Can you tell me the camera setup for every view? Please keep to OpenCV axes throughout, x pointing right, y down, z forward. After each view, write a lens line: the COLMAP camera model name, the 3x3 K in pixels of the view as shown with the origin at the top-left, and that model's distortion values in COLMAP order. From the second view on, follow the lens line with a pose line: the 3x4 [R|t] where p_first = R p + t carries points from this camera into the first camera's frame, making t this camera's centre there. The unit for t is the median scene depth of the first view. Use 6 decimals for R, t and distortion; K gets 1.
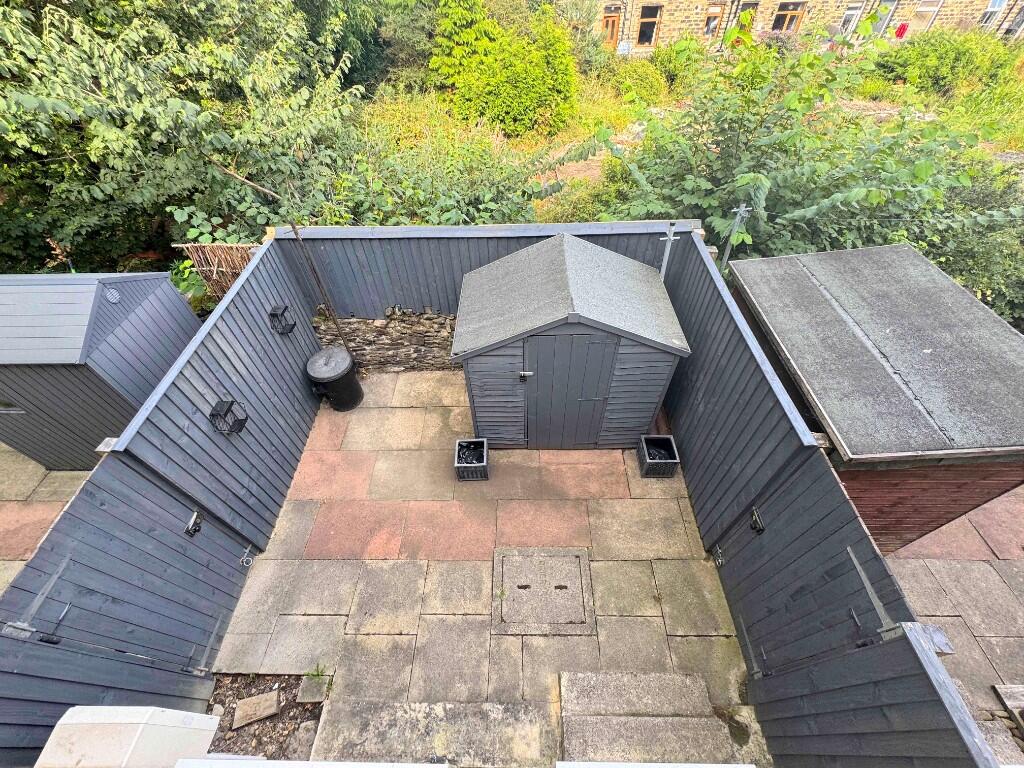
lens RADIAL K [[410.2, 0, 512.0], [0, 410.2, 384.0], [0, 0, 1]] dist [-0.000890, -0.000218]
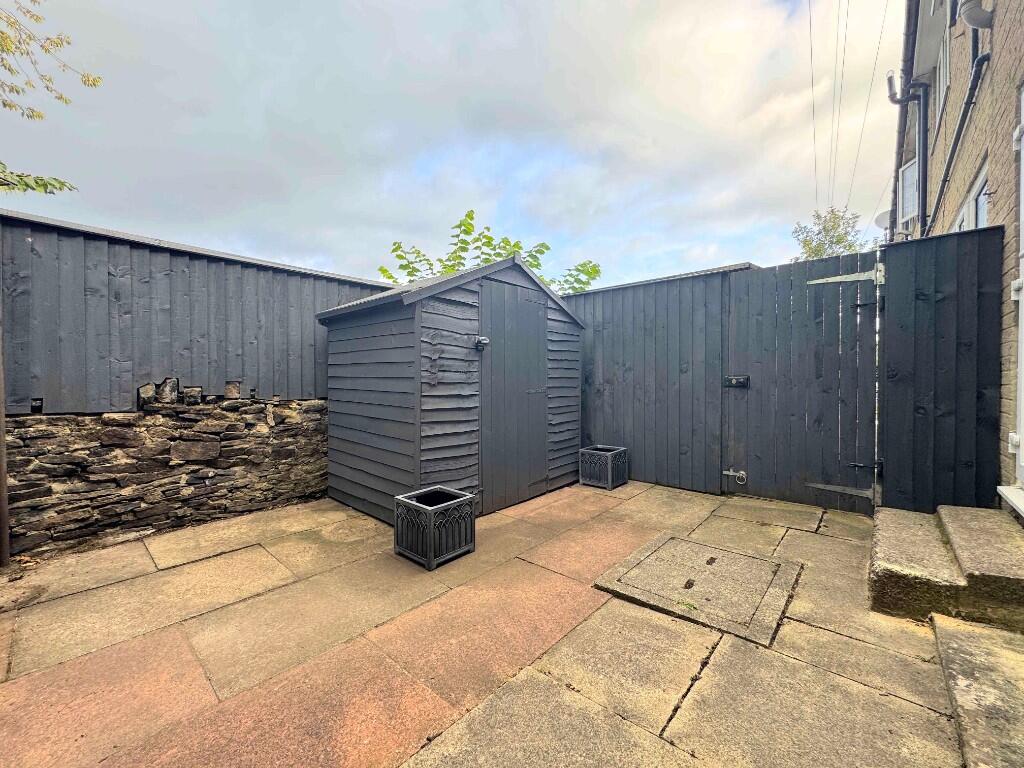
lens RADIAL K [[410.2, 0, 512.0], [0, 410.2, 384.0], [0, 0, 1]] dist [-0.000890, -0.000218]
pose [[0.657719, 0.022104, 0.752939, -0.419613], [0.555020, 0.661575, -0.504252, 0.373370], [-0.509272, 0.749553, 0.422863, 0.564789]]
